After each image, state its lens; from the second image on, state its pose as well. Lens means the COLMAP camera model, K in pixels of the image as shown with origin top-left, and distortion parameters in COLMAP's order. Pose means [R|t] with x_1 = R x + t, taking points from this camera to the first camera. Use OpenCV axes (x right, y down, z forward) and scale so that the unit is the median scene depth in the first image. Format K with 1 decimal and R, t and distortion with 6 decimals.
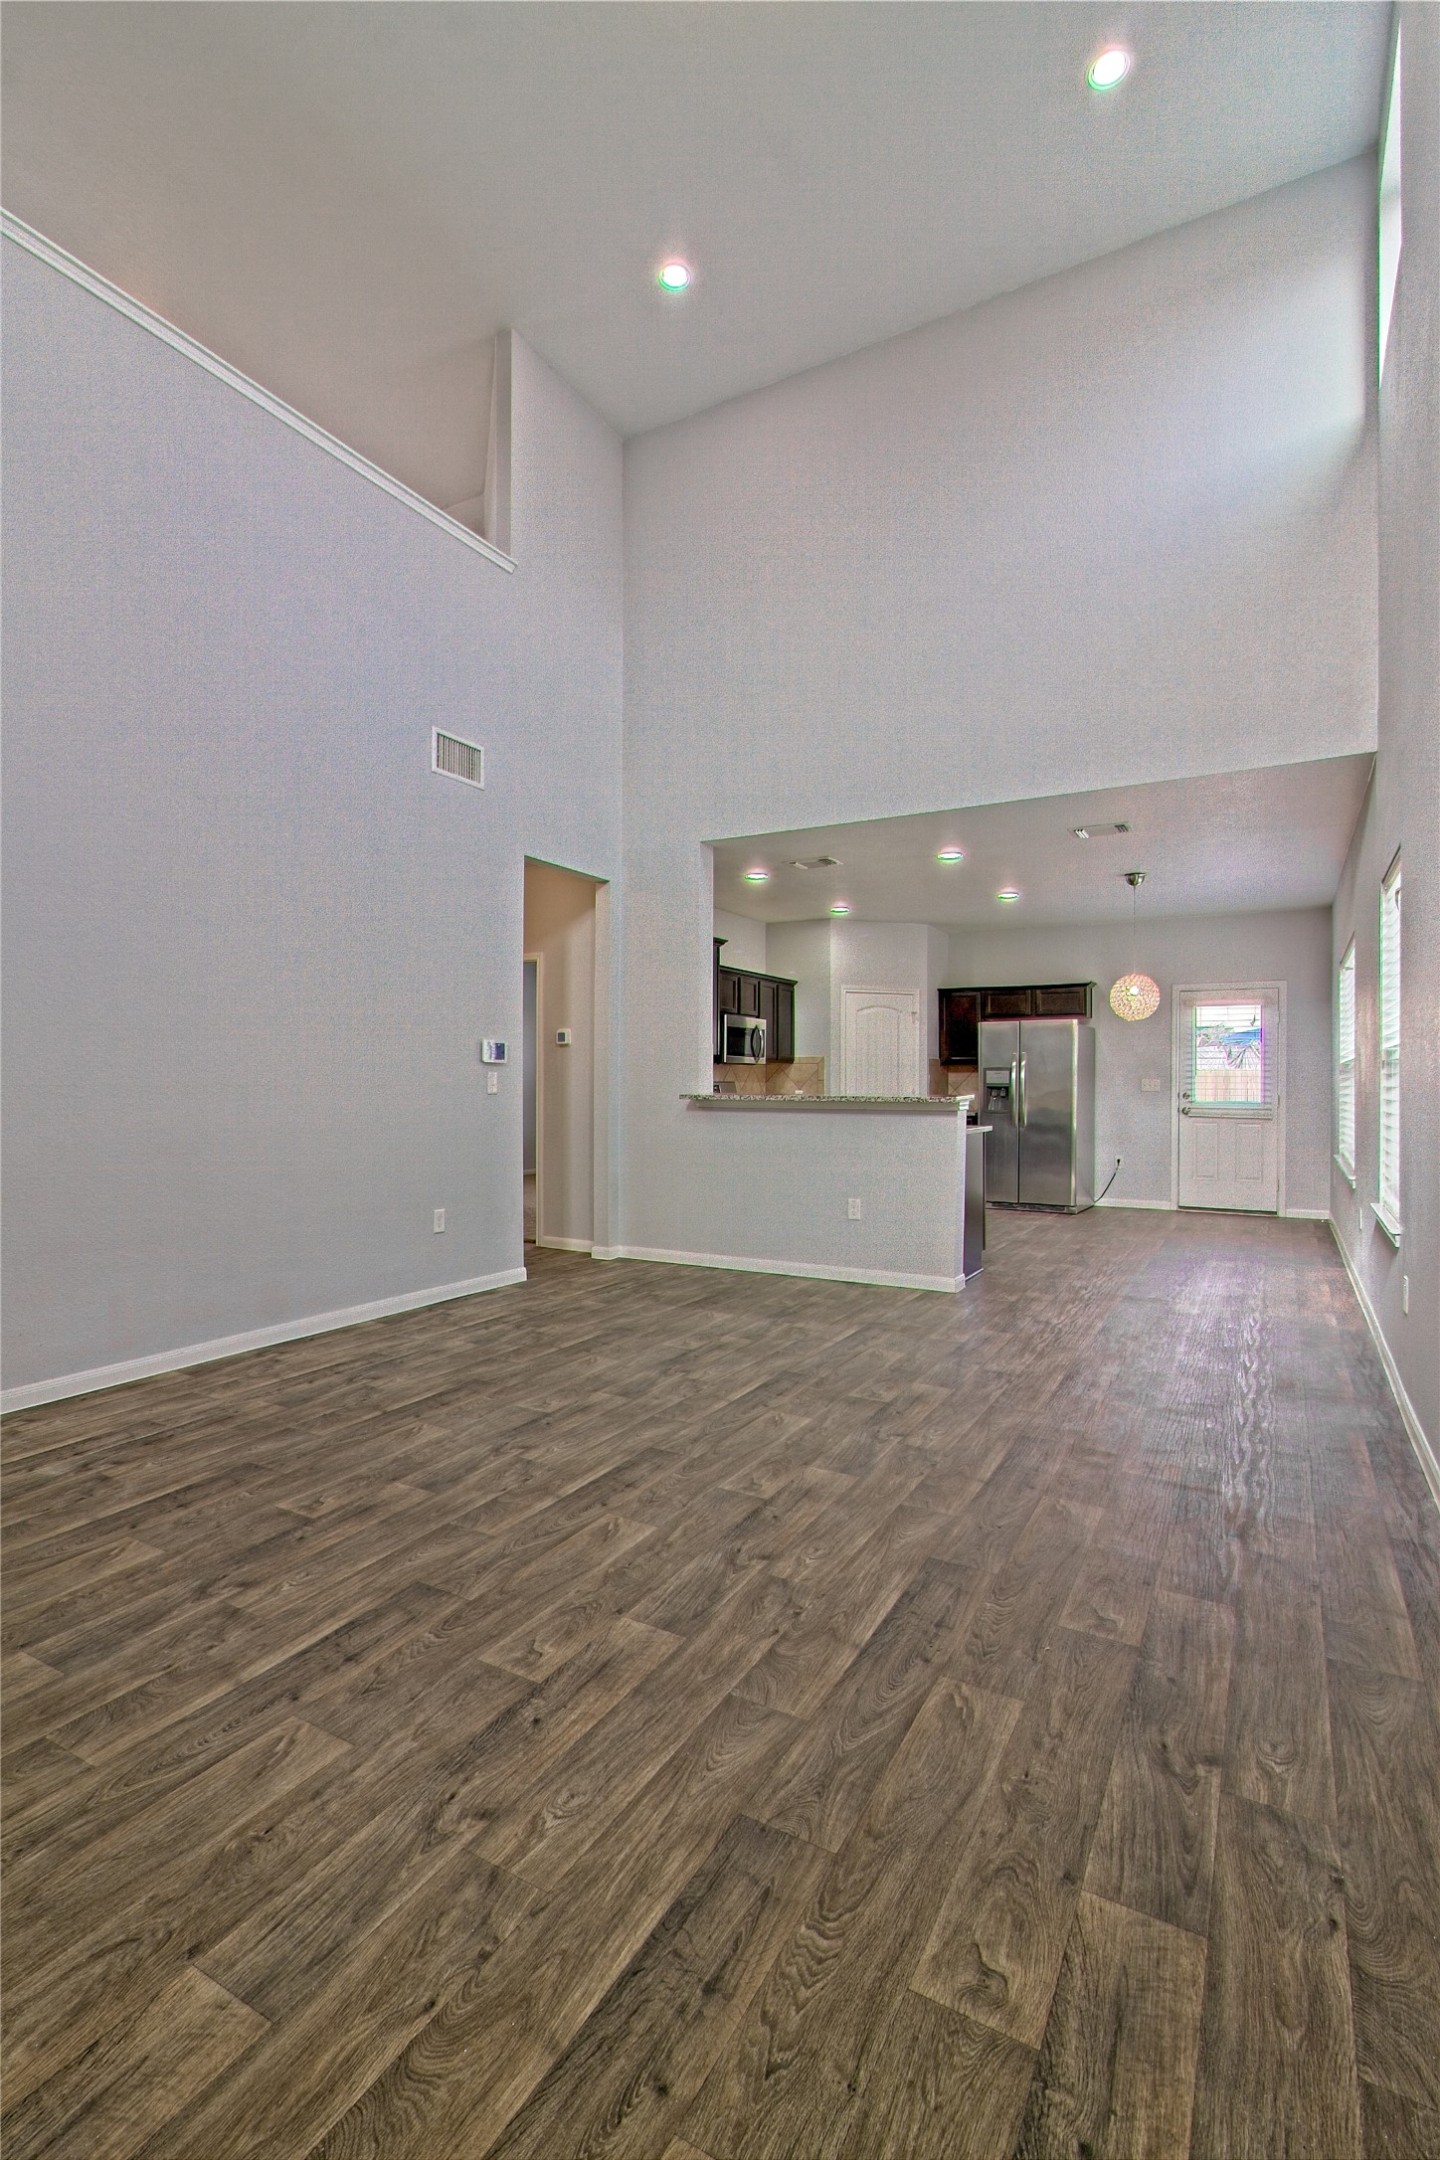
lens RADIAL K [[997.2, 0, 704.8], [0, 997.2, 1077.1], [0, 0, 1]] dist [-0.008976, 0.005387]
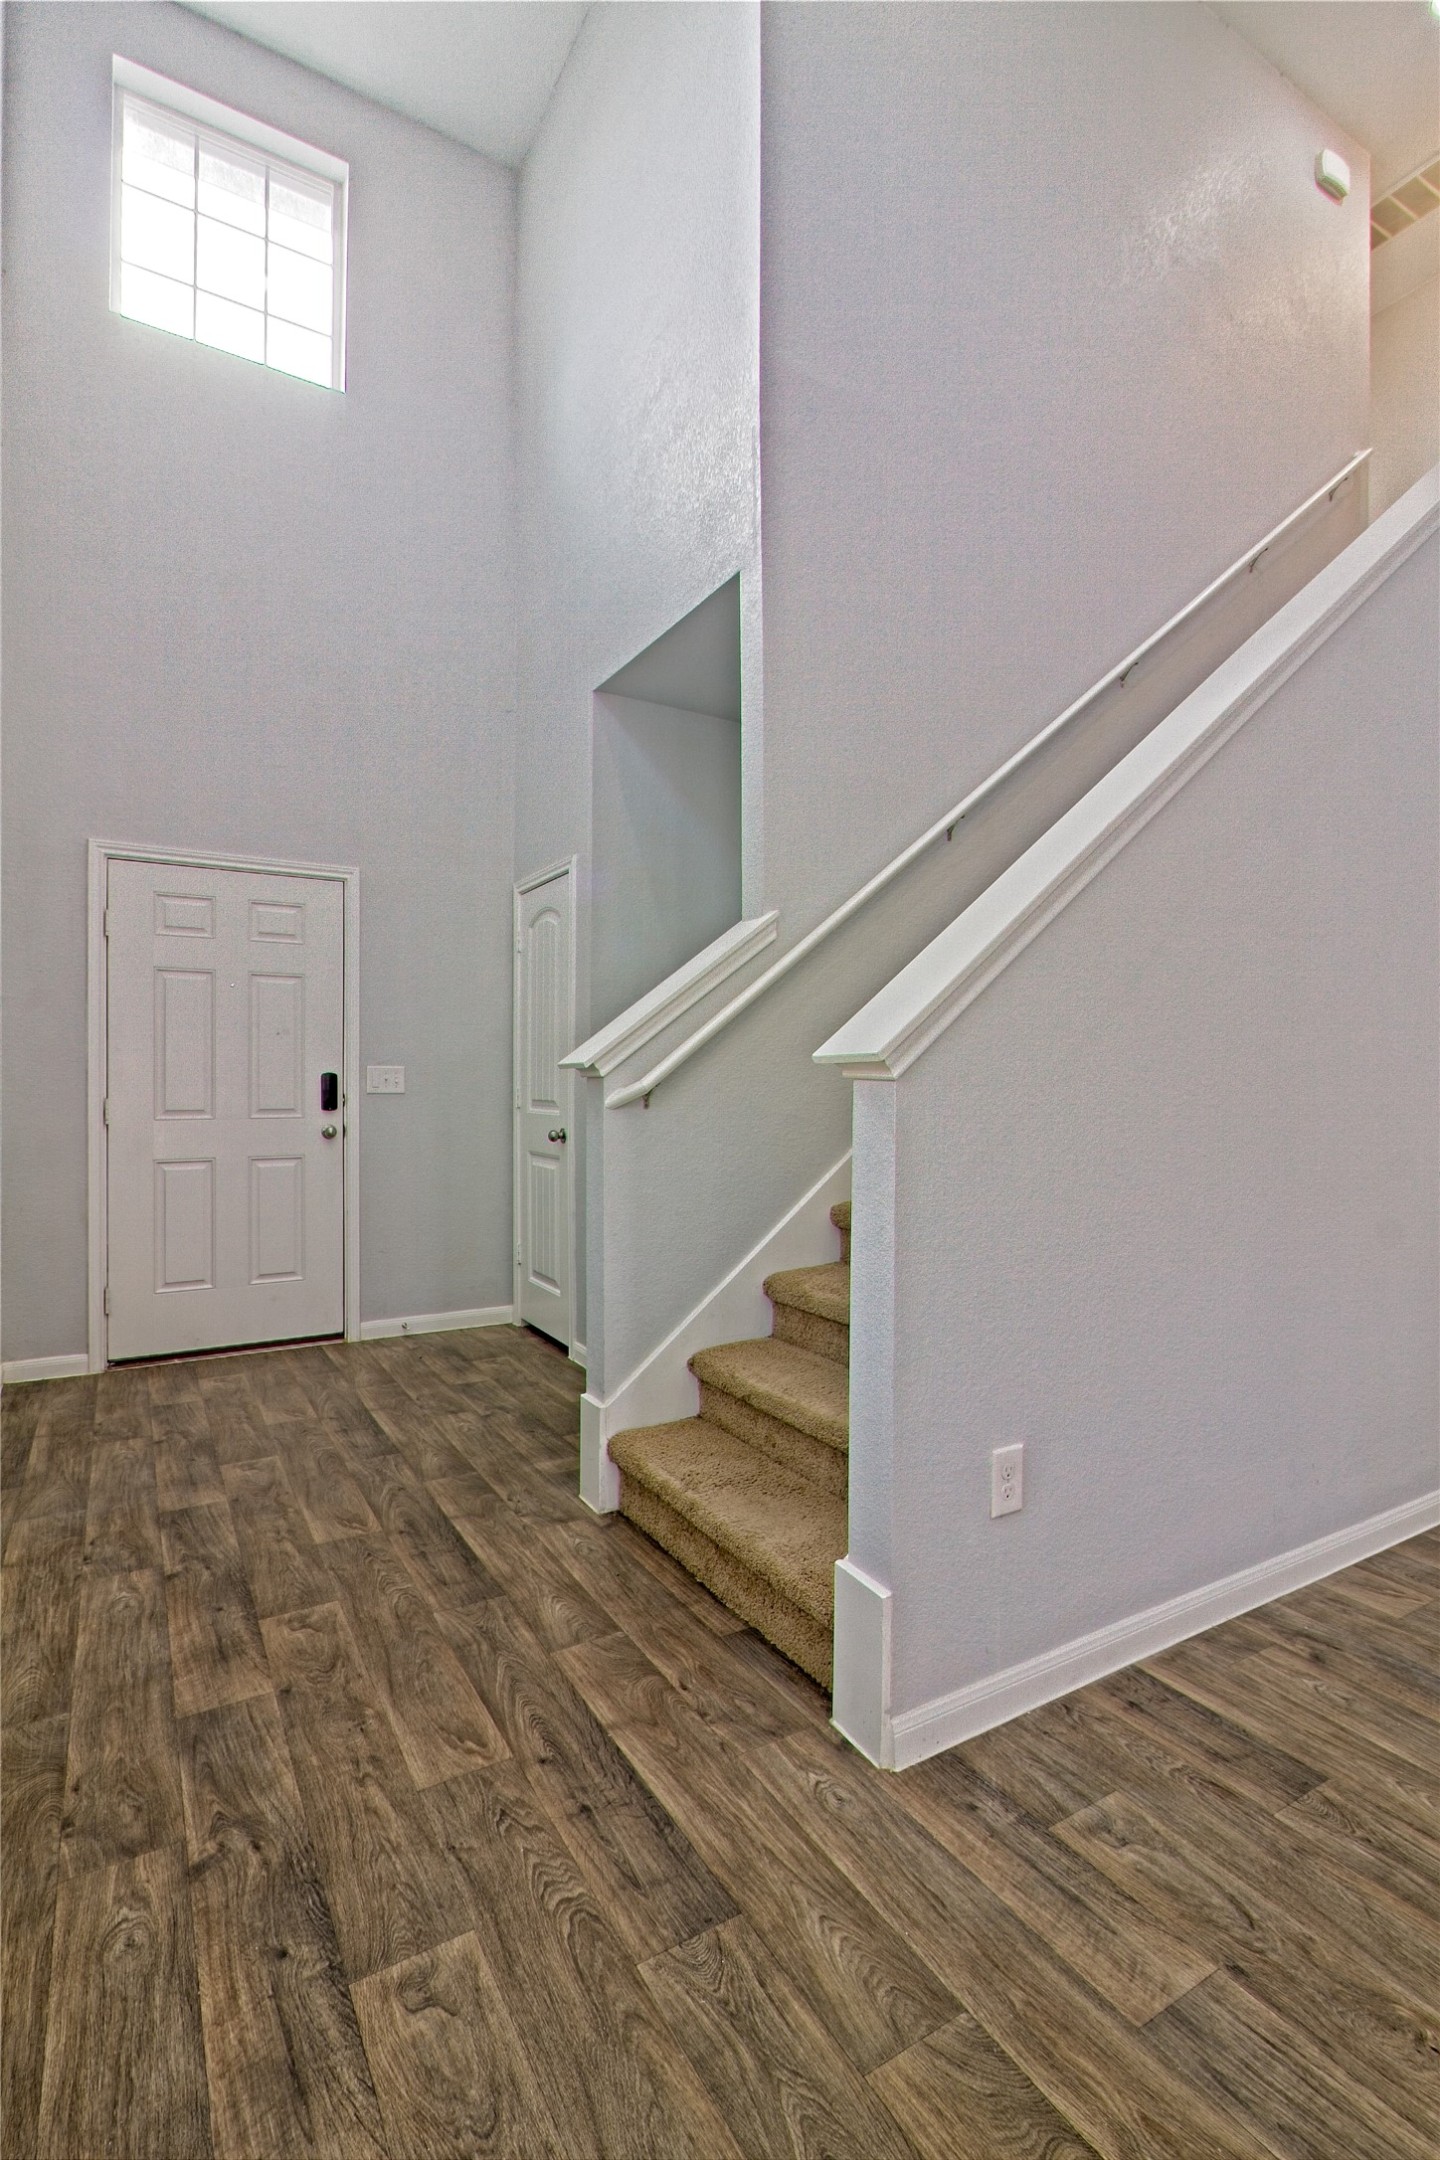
lens RADIAL K [[997.2, 0, 709.6], [0, 997.2, 1088.0], [0, 0, 1]] dist [-0.008976, 0.005387]
pose [[-0.492010, -0.002428, -0.870586, 0.654786], [0.000996, 0.999994, -0.003352, 0.014190], [0.870589, -0.002517, -0.492004, 1.133857]]
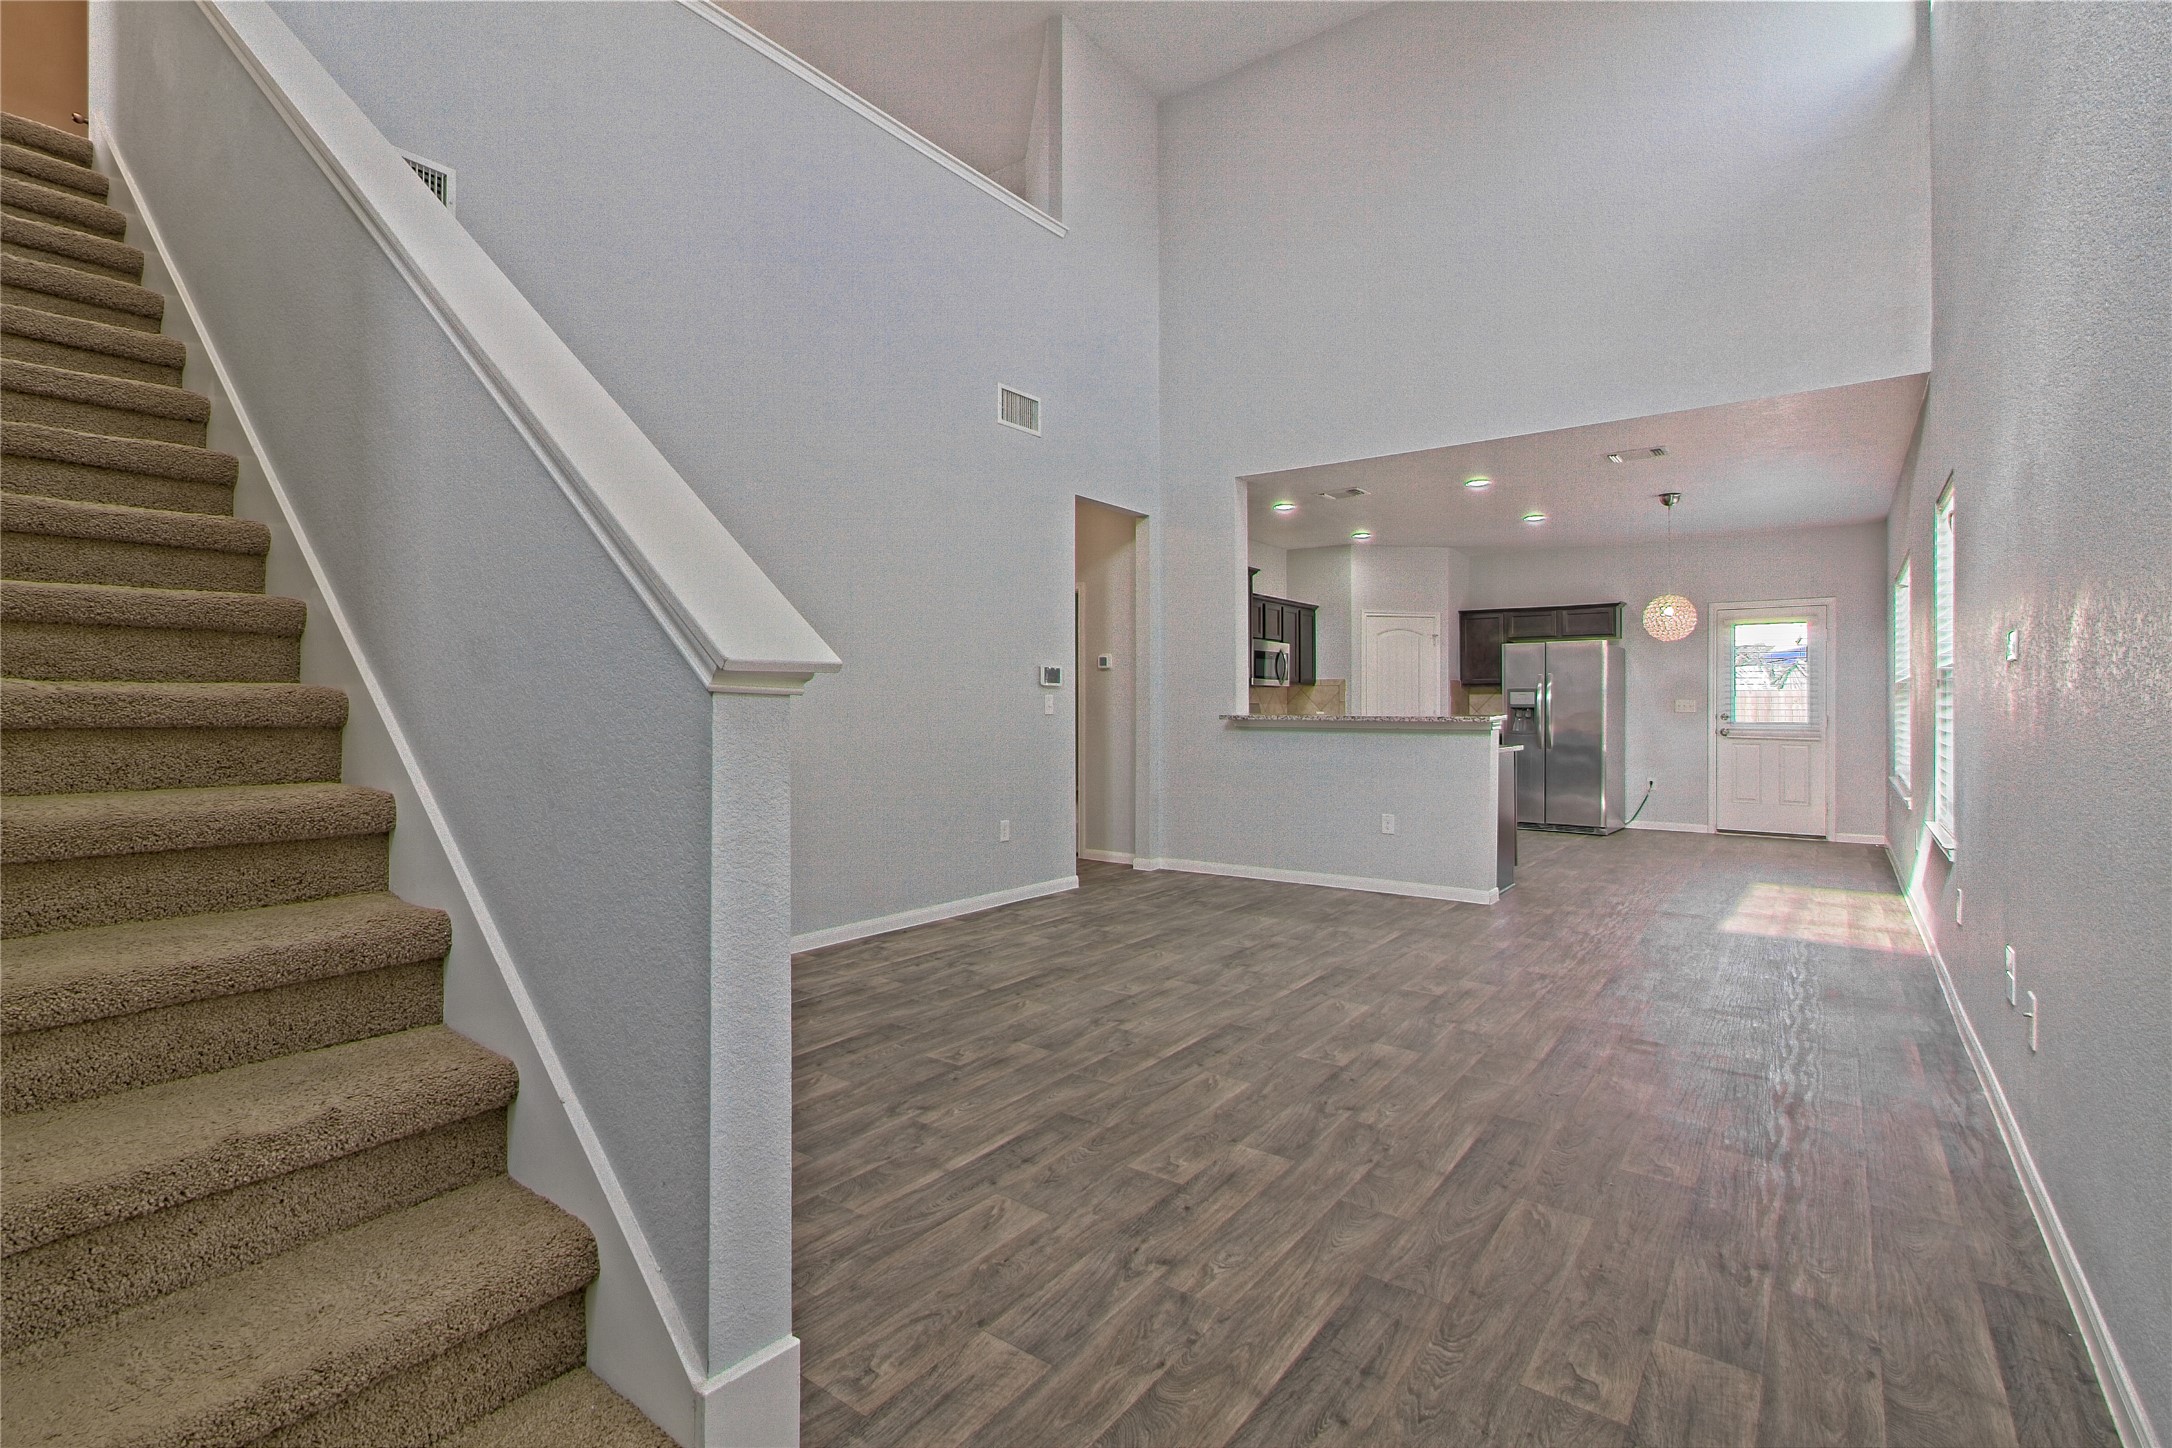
lens RADIAL K [[1002.8, 0, 1077.4], [0, 1002.8, 700.8], [0, 0, 1]] dist [-0.008976, 0.005387]
pose [[0.992601, -0.003767, -0.121366, -0.097445], [0.003740, 0.999993, -0.000444, 0.002859], [0.121367, -0.000013, 0.992608, -0.177923]]
